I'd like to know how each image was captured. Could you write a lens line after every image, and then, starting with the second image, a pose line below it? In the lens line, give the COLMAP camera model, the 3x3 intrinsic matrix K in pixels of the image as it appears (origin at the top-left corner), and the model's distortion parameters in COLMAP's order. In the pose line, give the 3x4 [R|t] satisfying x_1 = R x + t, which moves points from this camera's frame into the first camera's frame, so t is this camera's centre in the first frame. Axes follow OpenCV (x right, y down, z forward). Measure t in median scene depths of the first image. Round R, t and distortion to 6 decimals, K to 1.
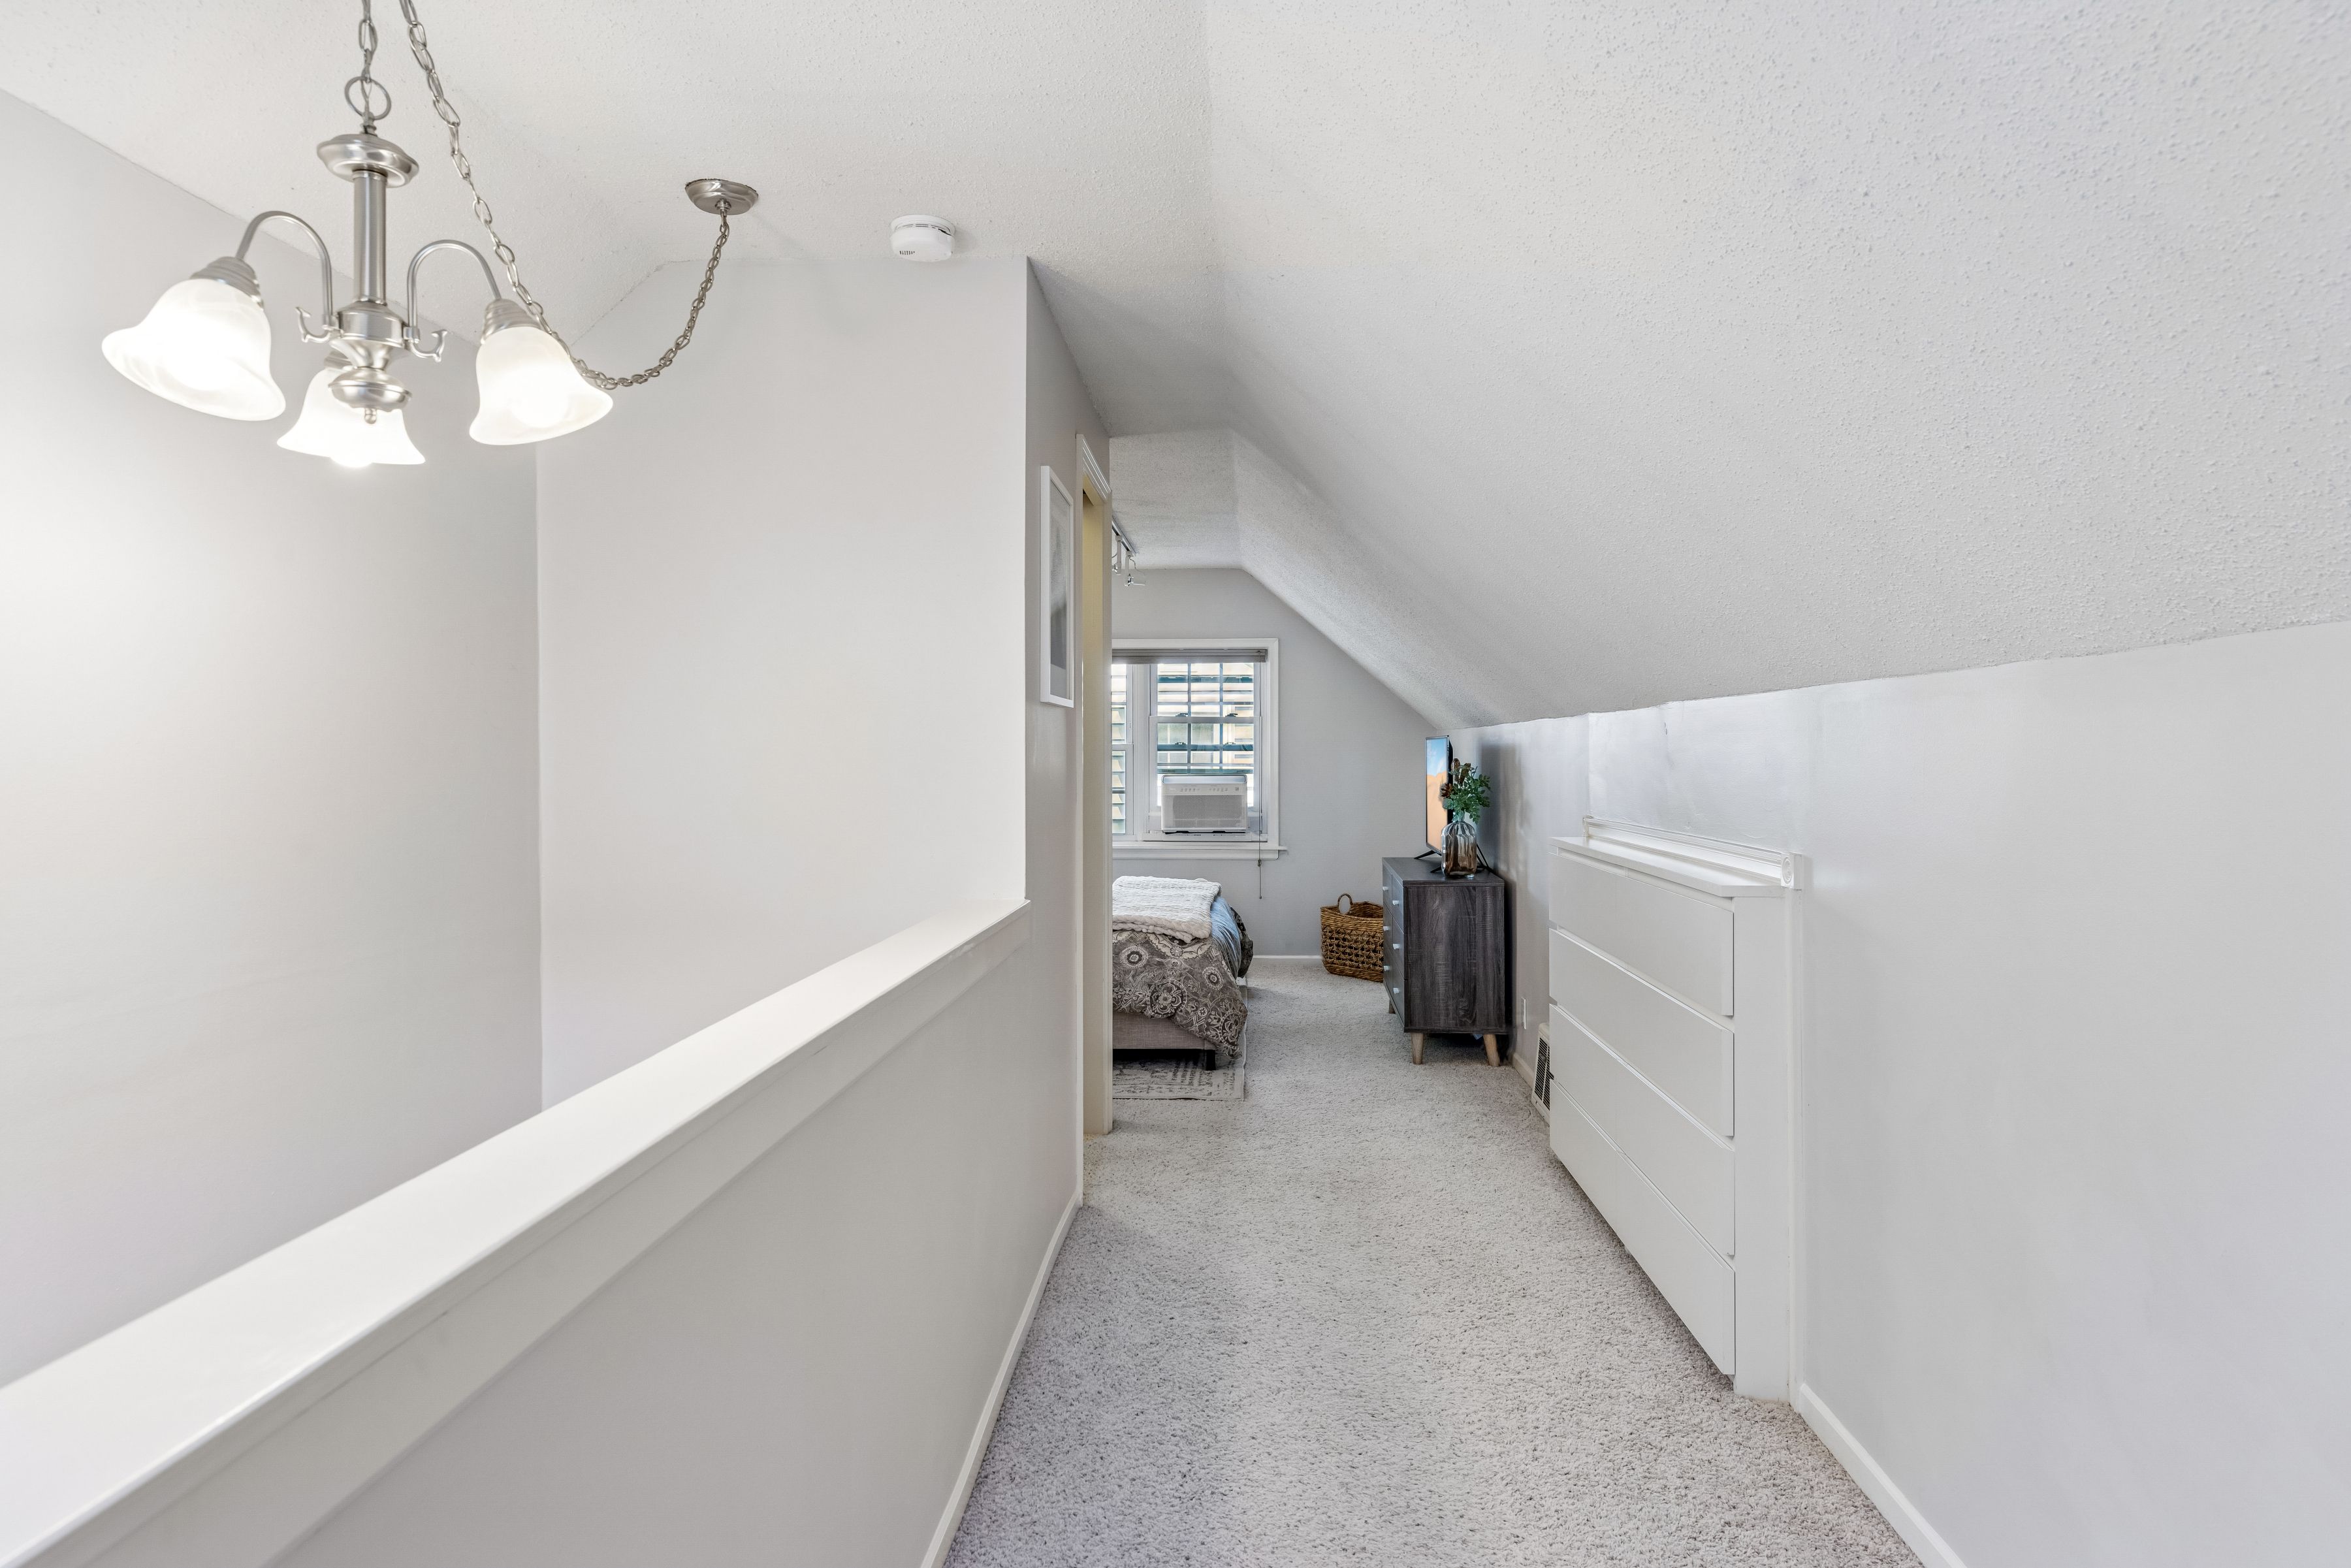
lens RADIAL K [[1435.4, 0, 1173.0], [0, 1435.4, 779.4], [0, 0, 1]] dist [0.004132, 0.001666]
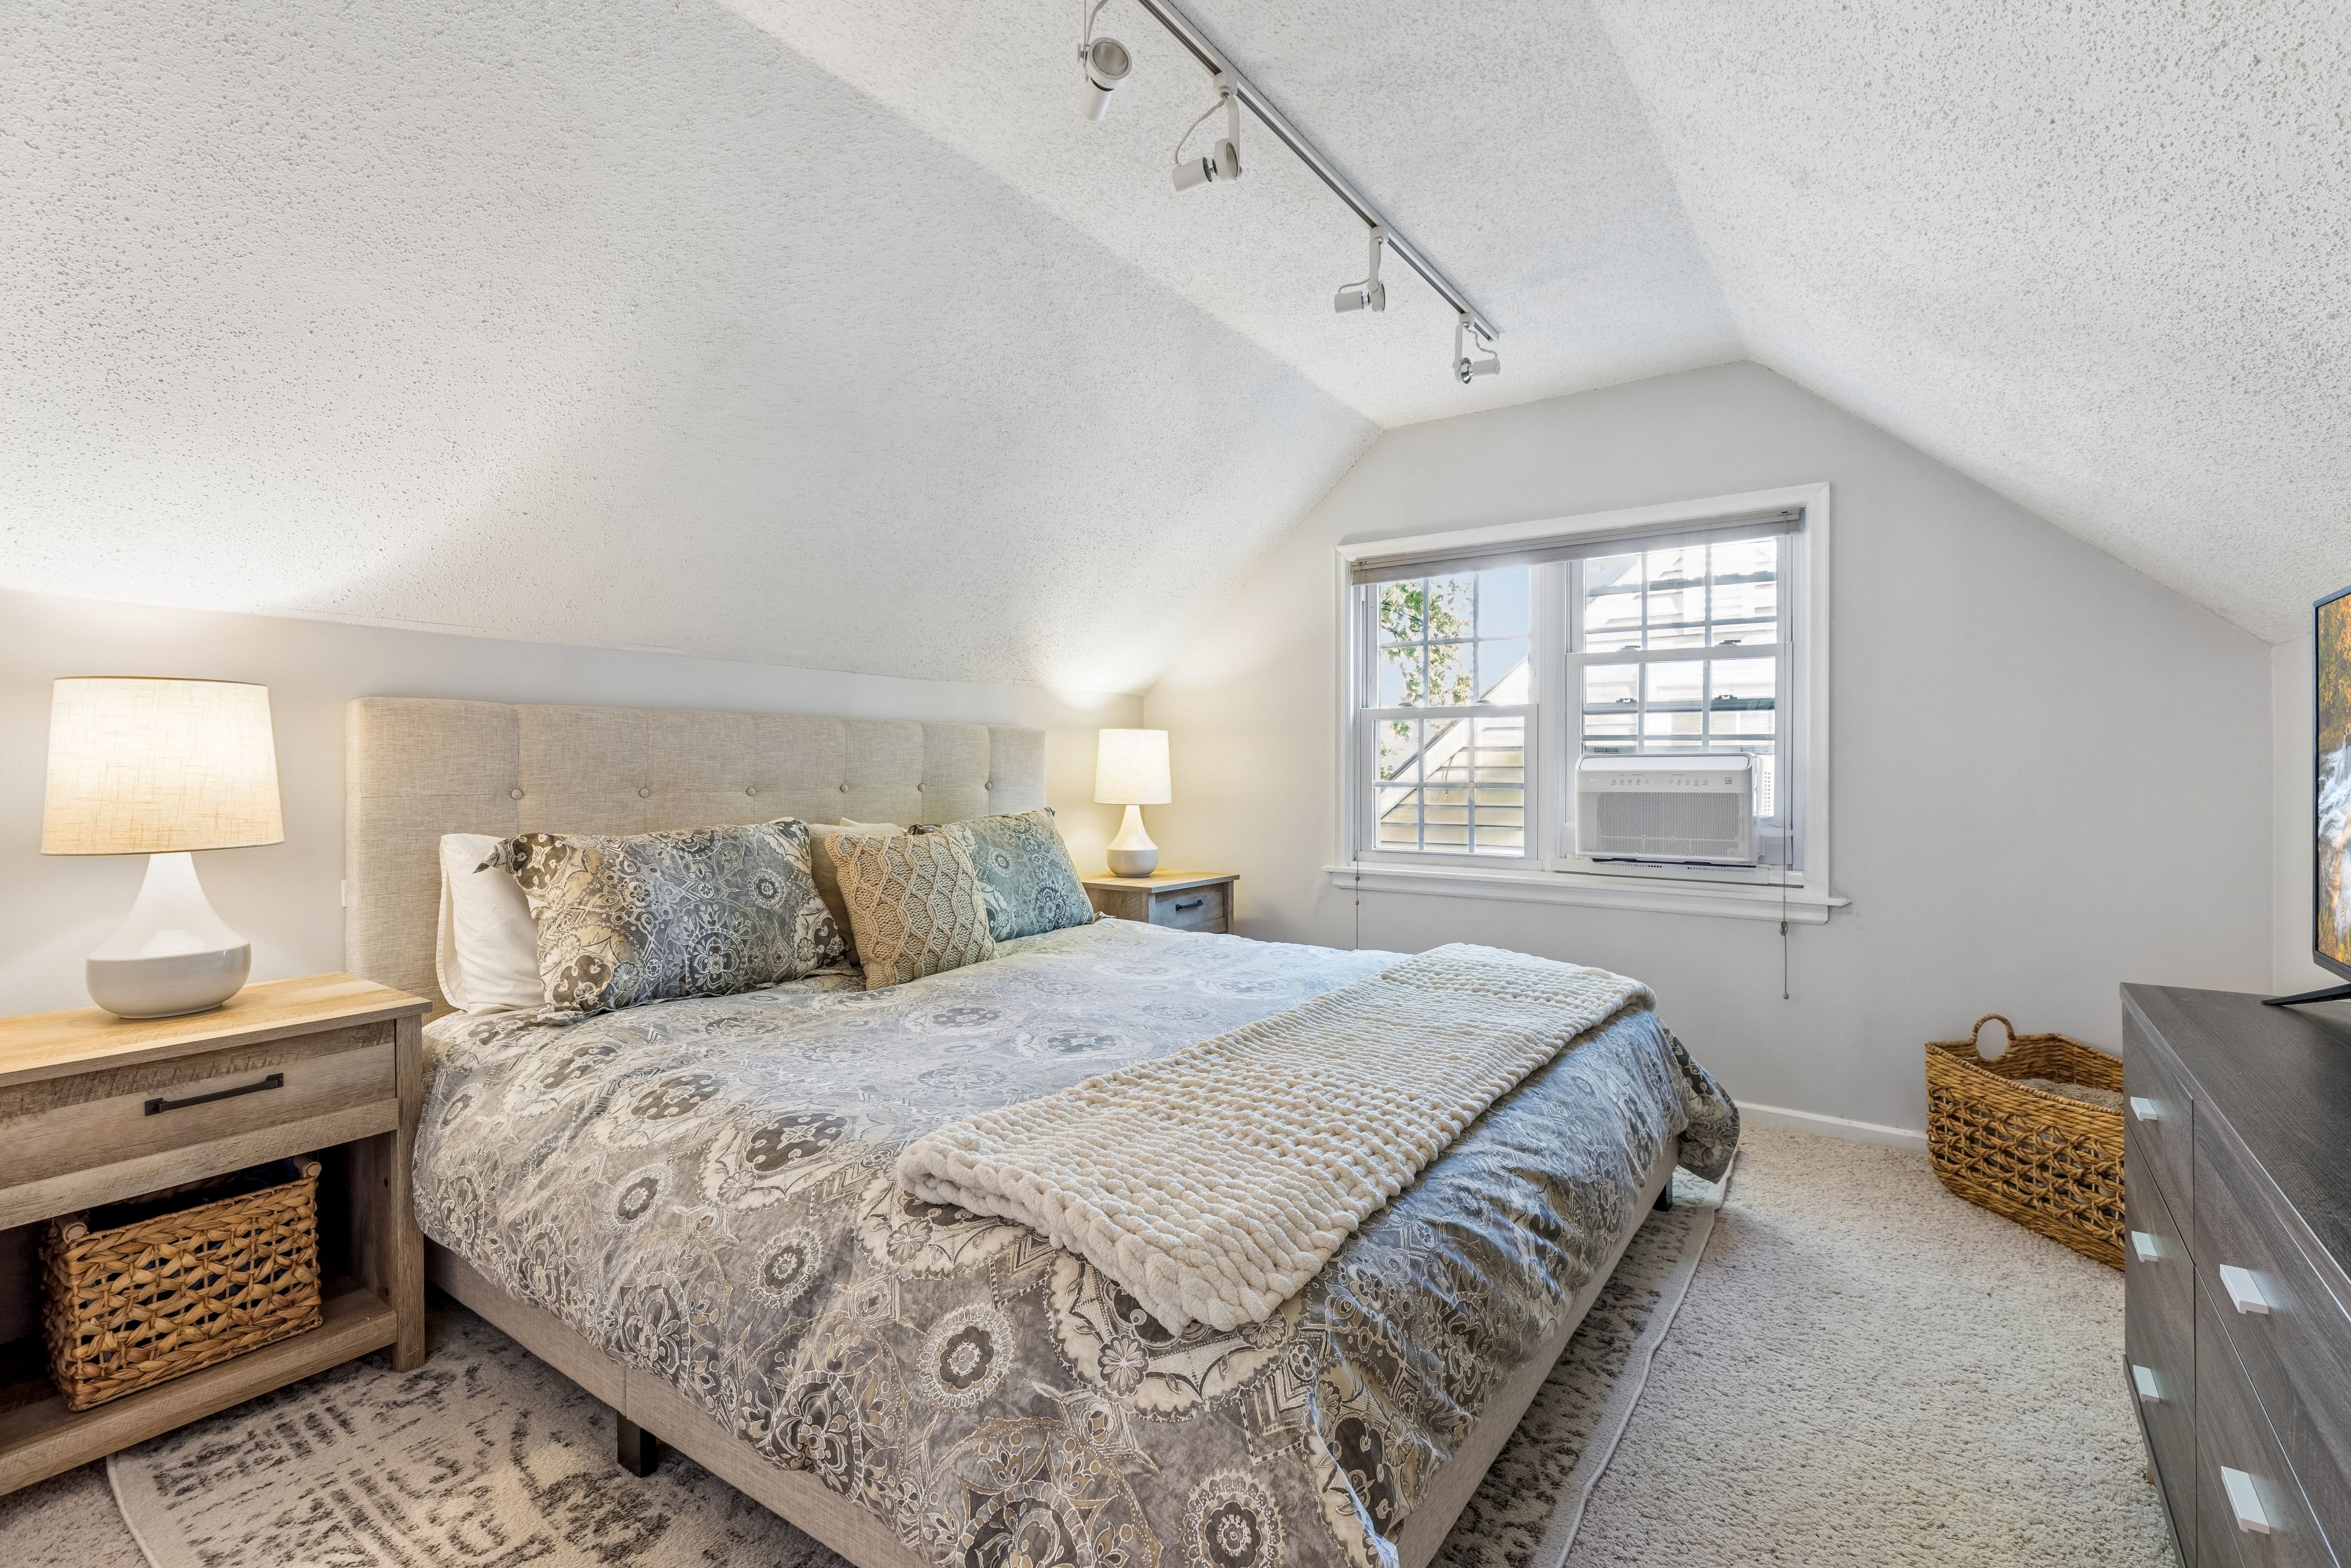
lens RADIAL K [[1053.0, 0, 1180.5], [0, 1053.0, 777.0], [0, 0, 1]] dist [-0.000451, 0.000254]
pose [[0.849206, 0.004140, -0.528046, 0.075435], [-0.010449, 0.999905, -0.008965, 0.010267], [0.527959, 0.013131, 0.849168, 0.570308]]
